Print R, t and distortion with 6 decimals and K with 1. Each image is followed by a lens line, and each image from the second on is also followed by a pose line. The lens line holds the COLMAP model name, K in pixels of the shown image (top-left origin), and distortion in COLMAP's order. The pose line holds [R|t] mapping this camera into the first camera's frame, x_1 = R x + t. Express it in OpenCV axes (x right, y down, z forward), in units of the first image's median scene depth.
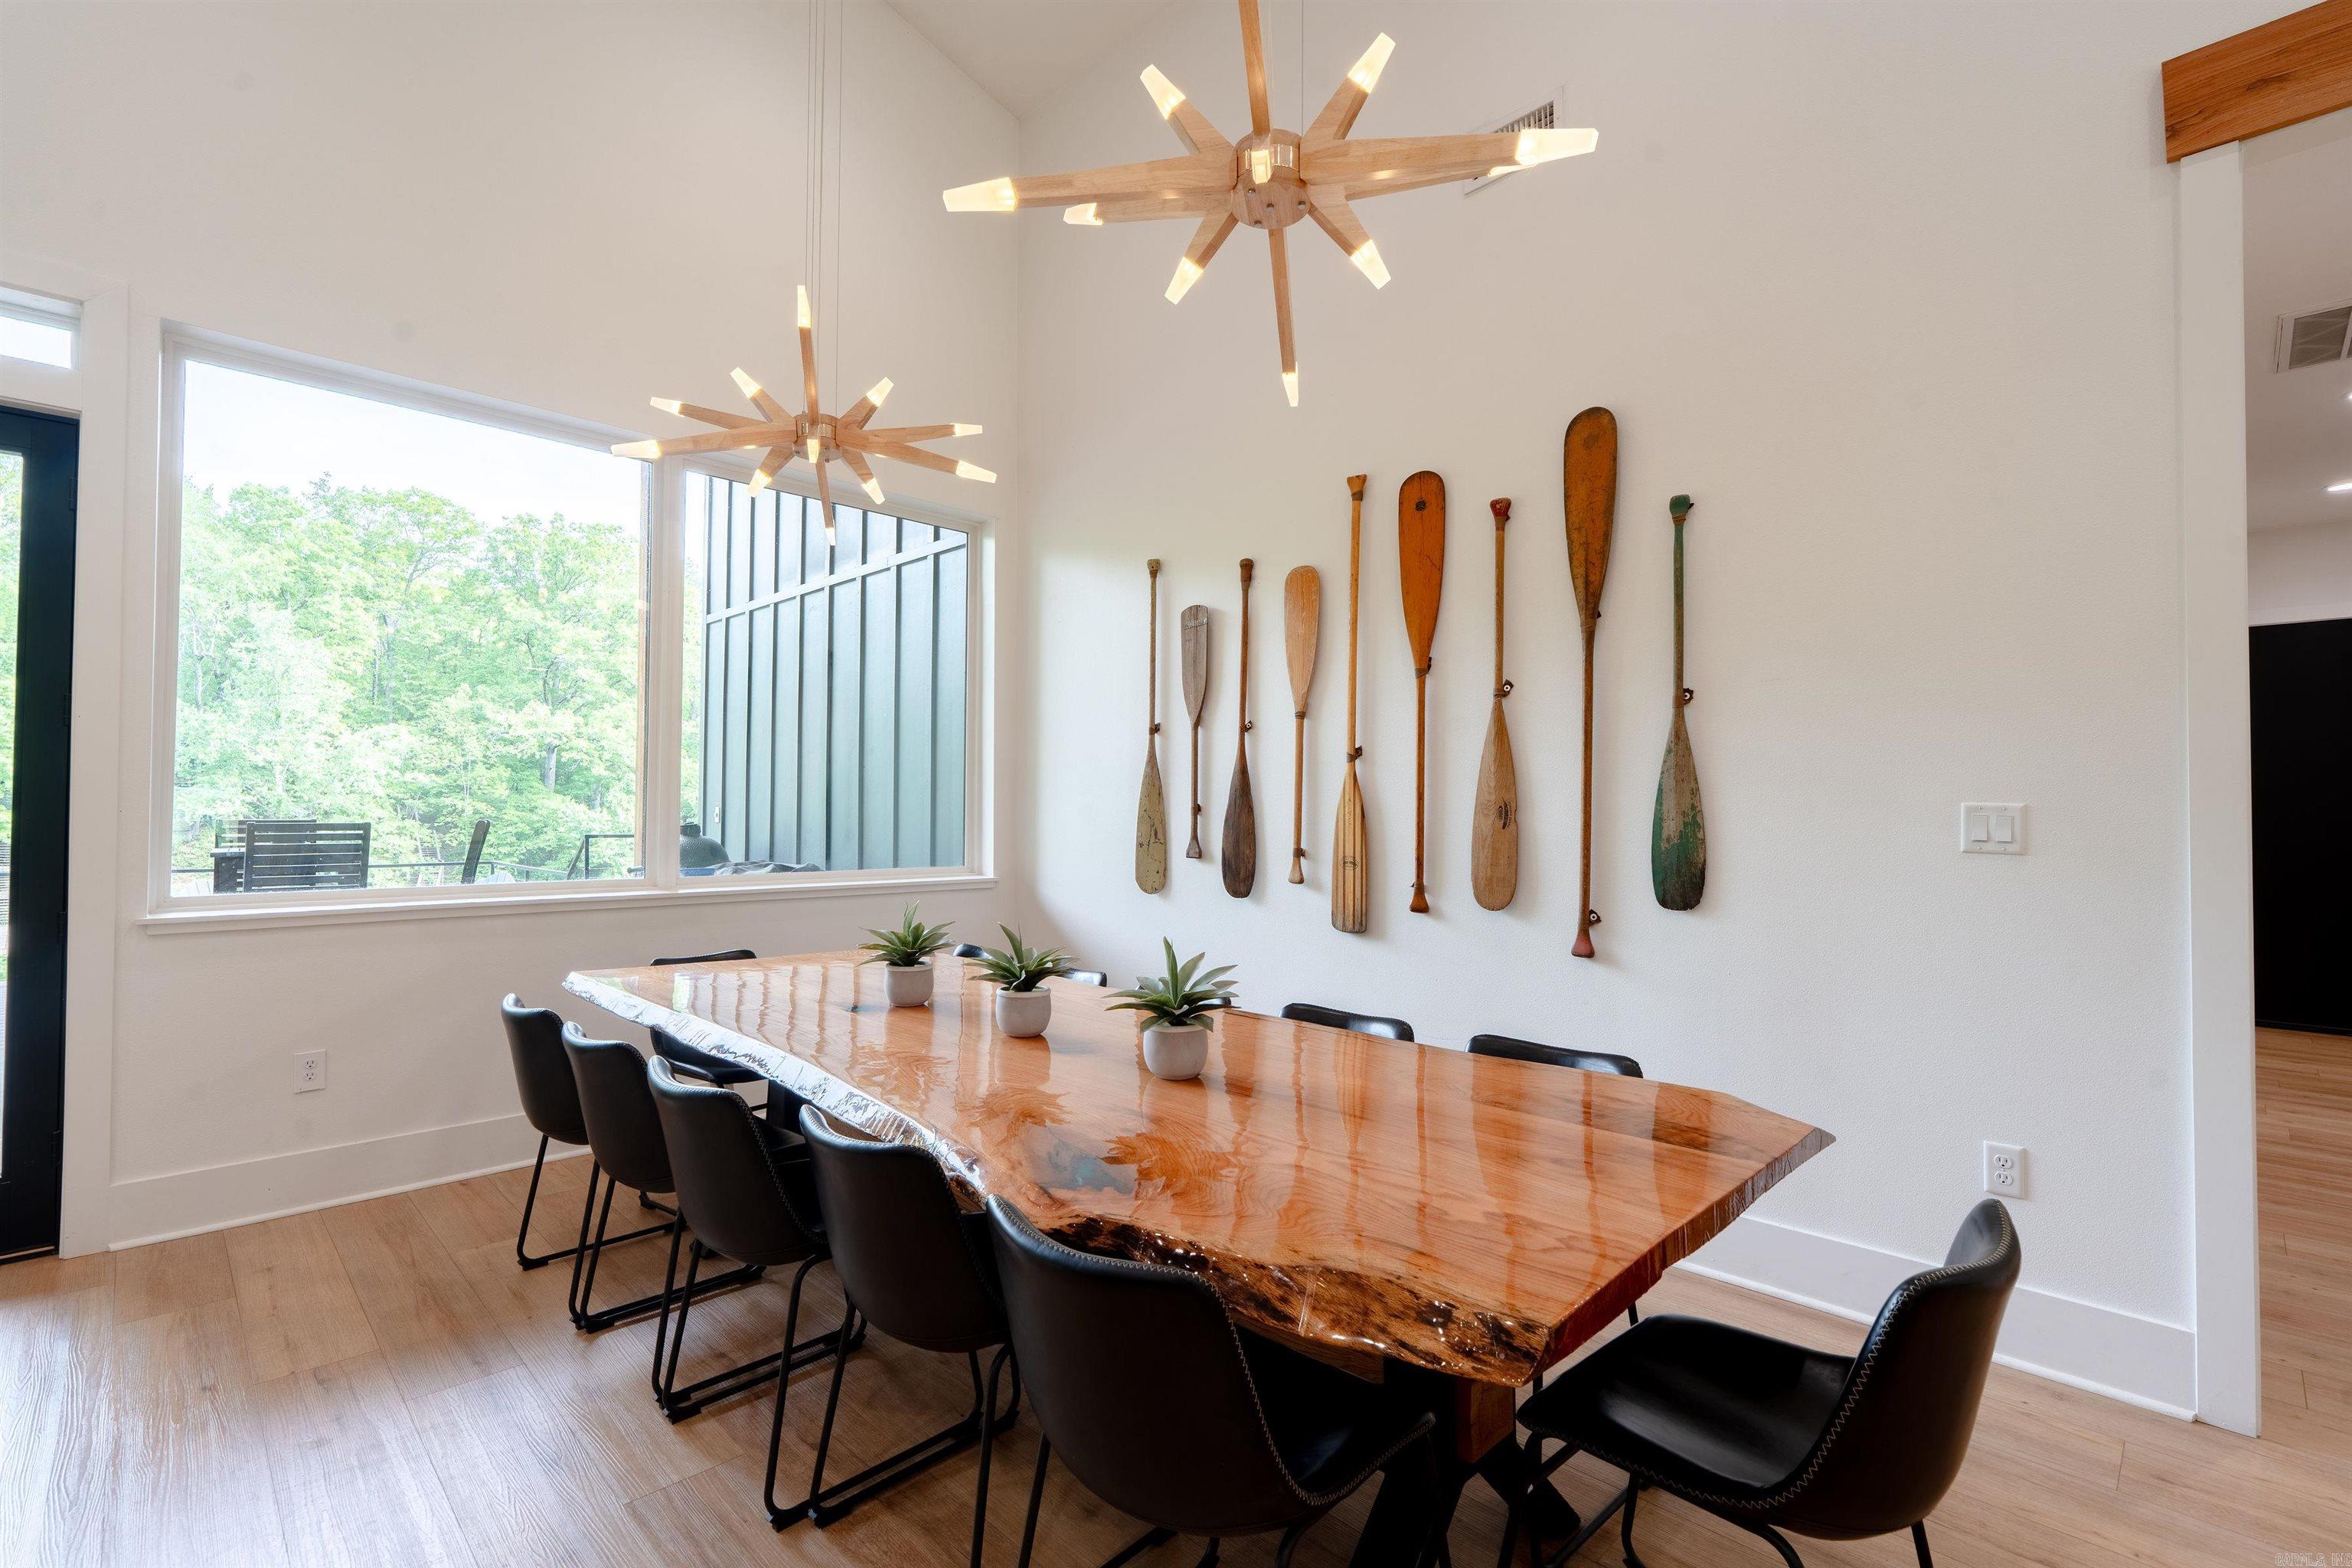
lens RADIAL K [[1046.8, 0, 1168.0], [0, 1046.8, 784.9], [0, 0, 1]] dist [-0.007299, 0.001377]
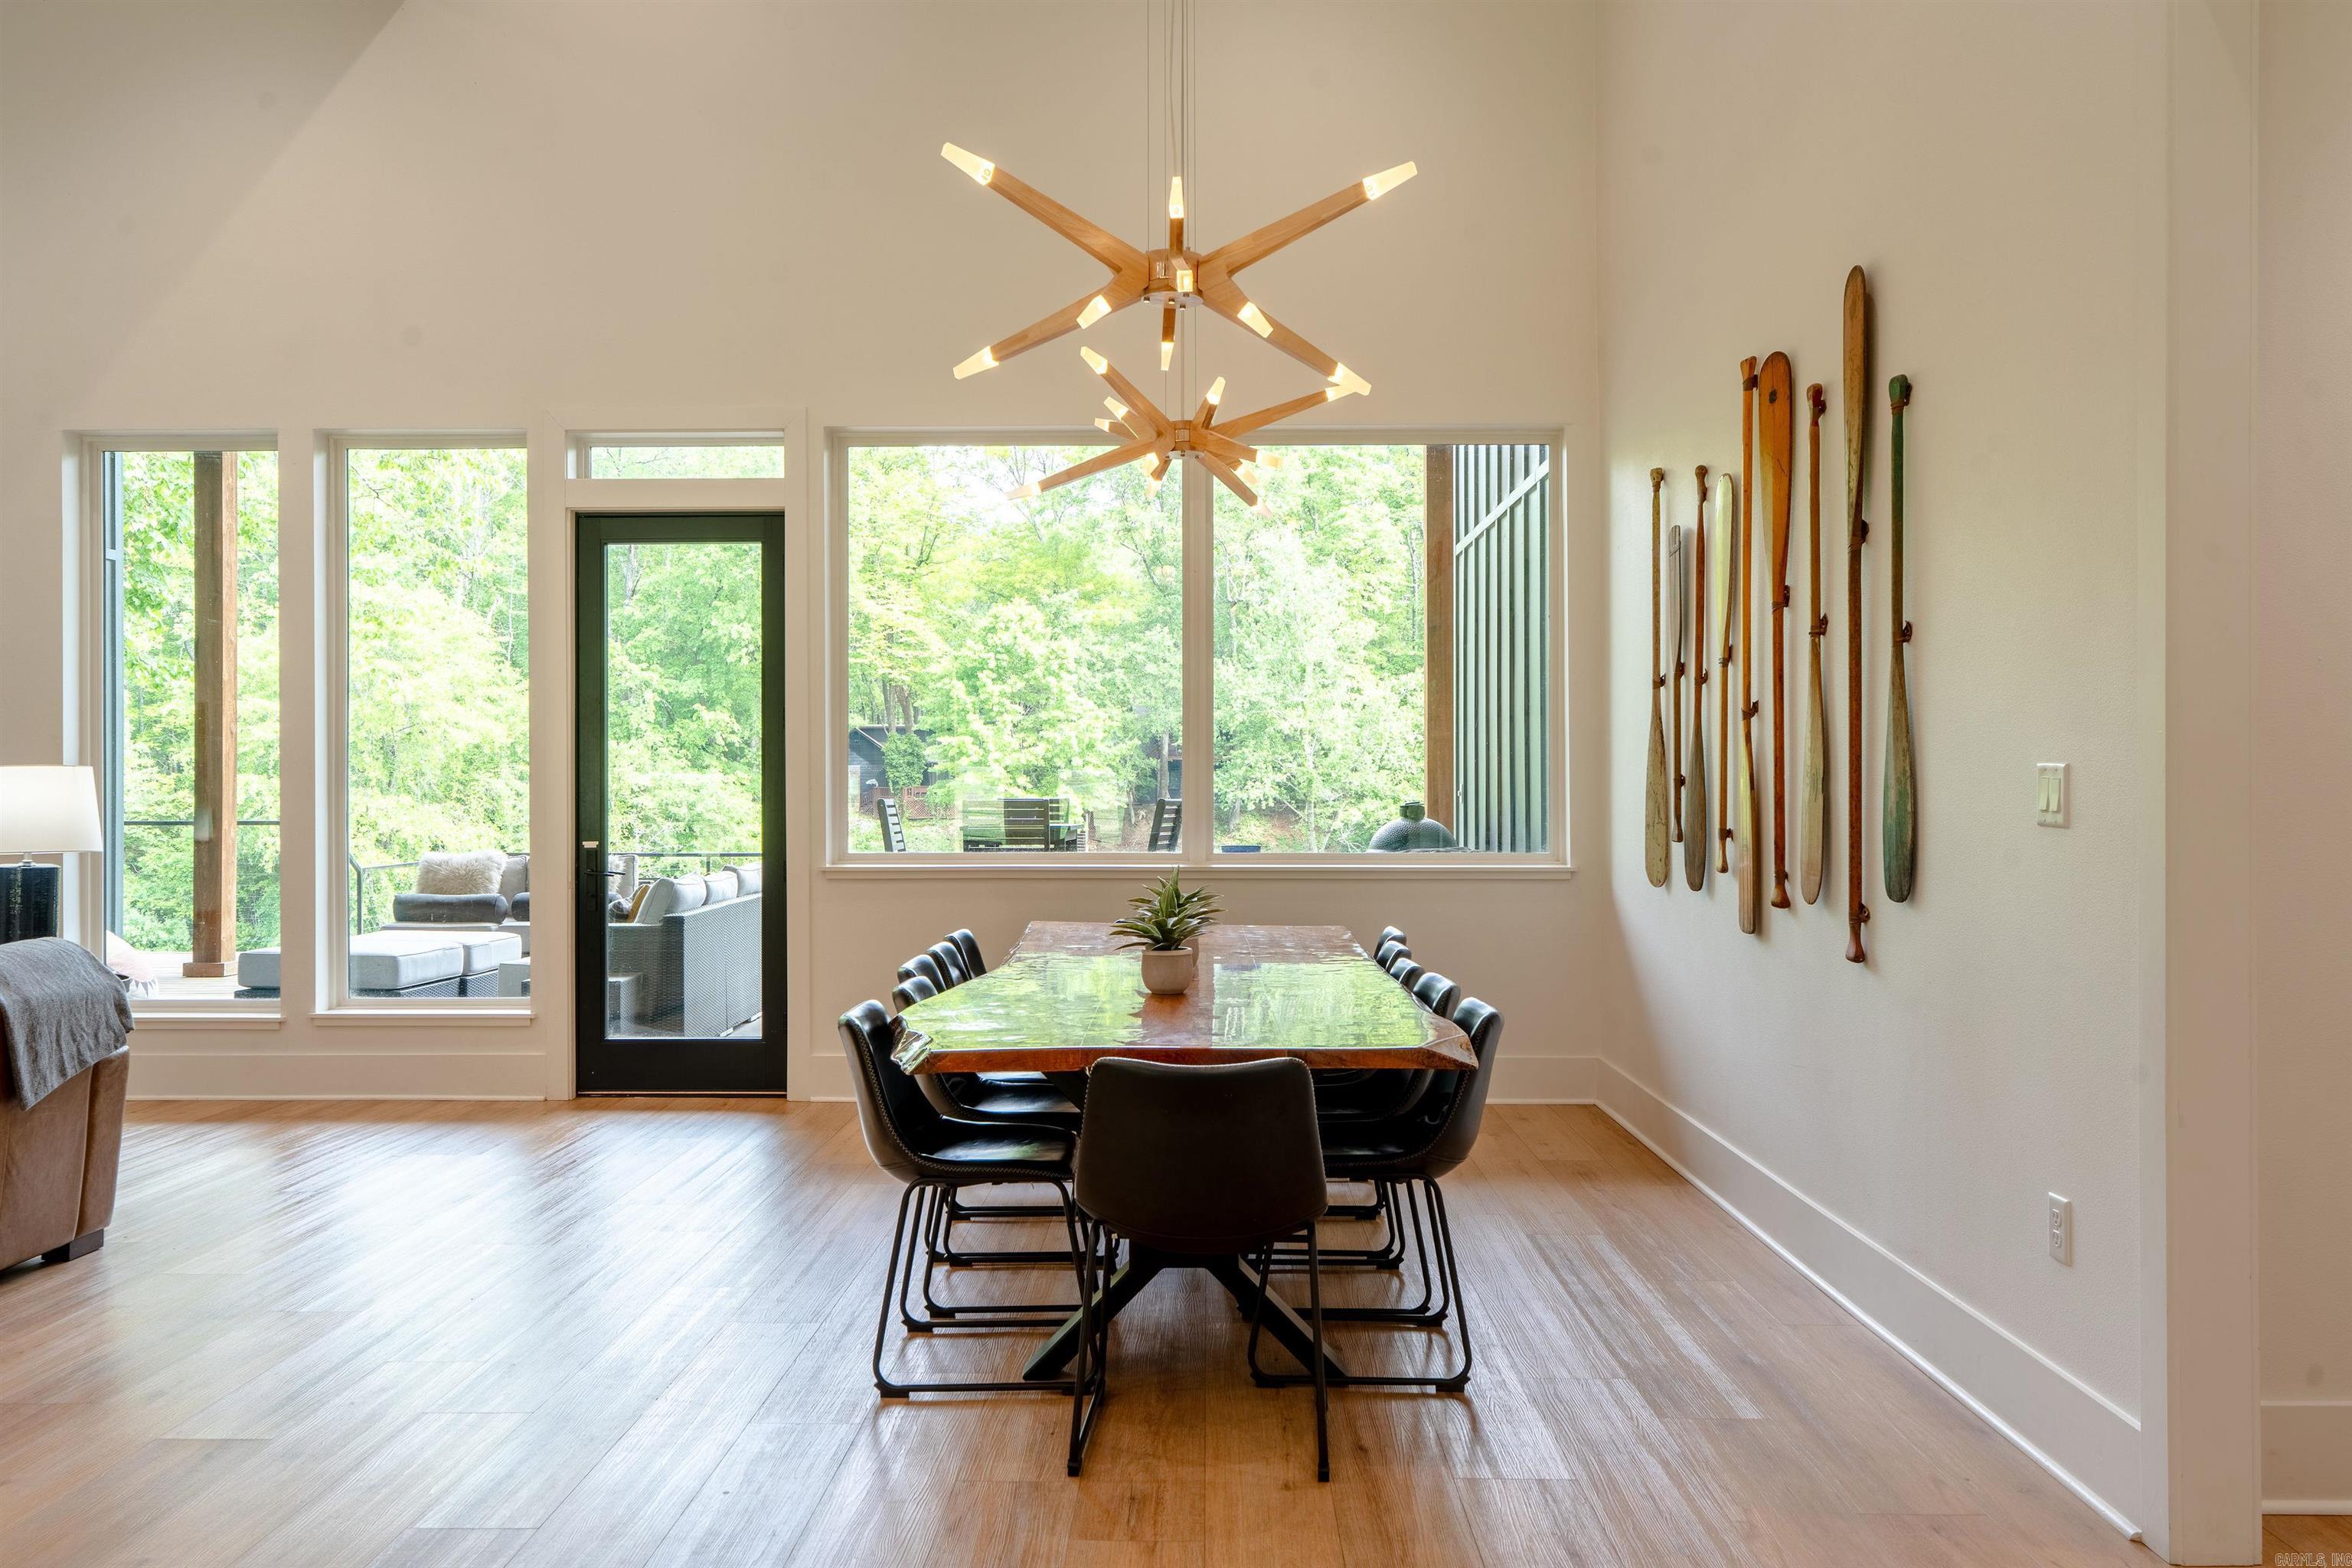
lens RADIAL K [[1816.6, 0, 1176.0], [0, 1816.6, 784.0], [0, 0, 1]] dist [-0.000056, 0.002244]
pose [[0.699223, -0.007382, -0.714865, 0.768602], [0.022810, 0.999668, 0.011987, 0.000354], [0.714539, -0.024687, 0.699159, -0.252651]]
